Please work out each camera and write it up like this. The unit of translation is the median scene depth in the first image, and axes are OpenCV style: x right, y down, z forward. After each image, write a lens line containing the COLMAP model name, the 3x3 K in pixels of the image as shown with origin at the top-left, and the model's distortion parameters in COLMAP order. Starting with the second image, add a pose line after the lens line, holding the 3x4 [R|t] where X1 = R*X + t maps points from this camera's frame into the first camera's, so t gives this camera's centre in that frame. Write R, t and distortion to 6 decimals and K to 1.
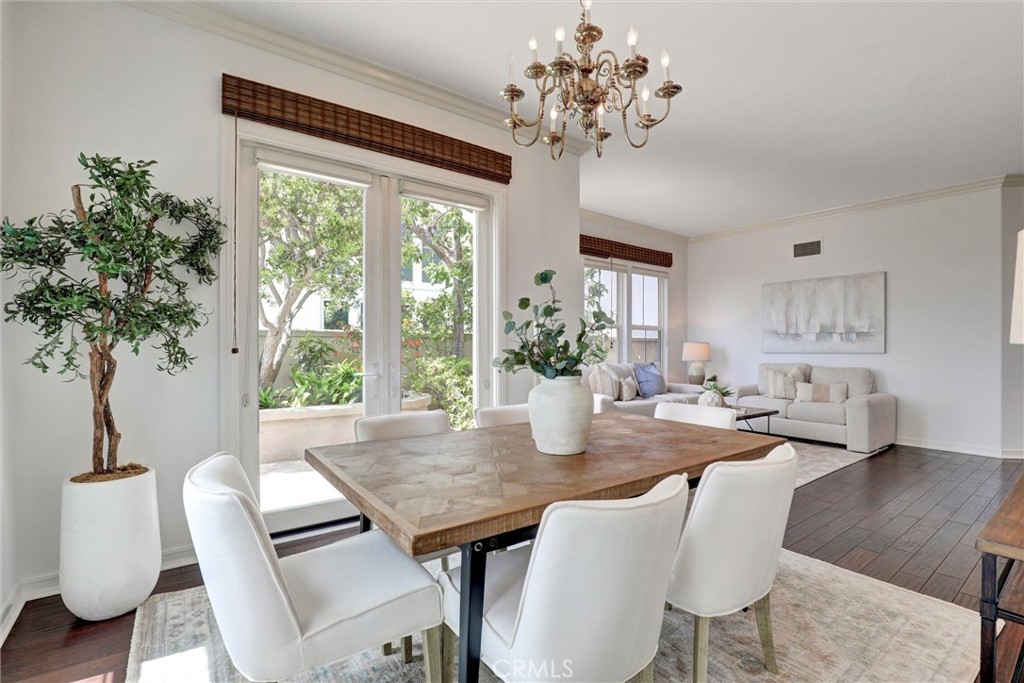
lens RADIAL K [[470.8, 0, 510.4], [0, 470.8, 347.0], [0, 0, 1]] dist [-0.036415, -0.000309]
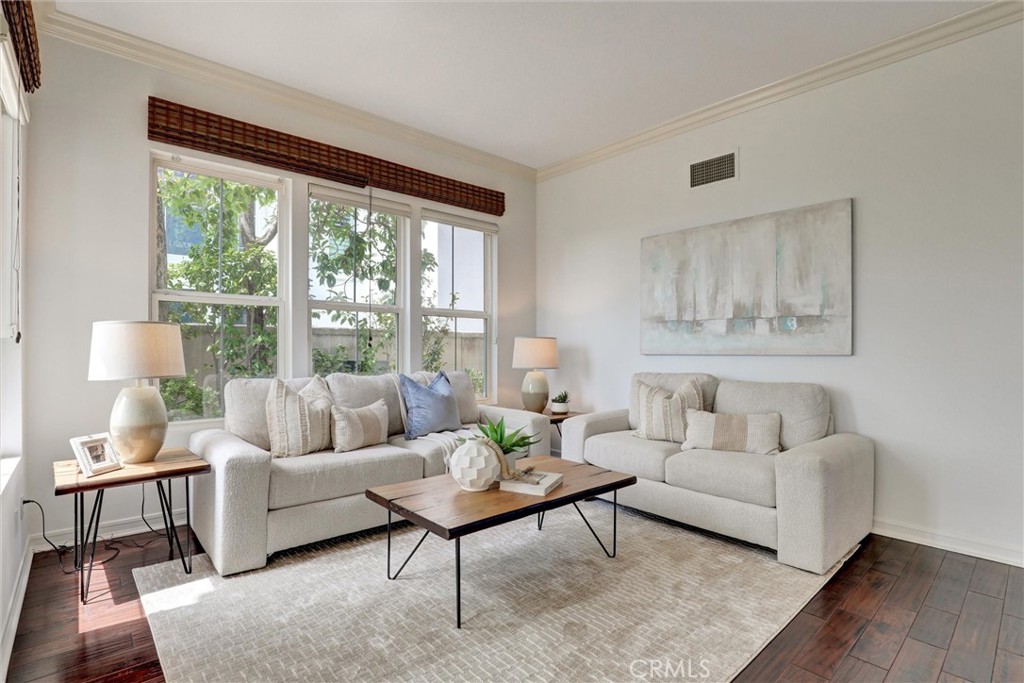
lens RADIAL K [[470.8, 0, 478.8], [0, 470.8, 348.7], [0, 0, 1]] dist [-0.036415, -0.000309]
pose [[0.999179, -0.001157, 0.040492, 0.355777], [0.001045, 0.999996, 0.002786, 0.003780], [-0.040495, -0.002741, 0.999176, 0.475277]]
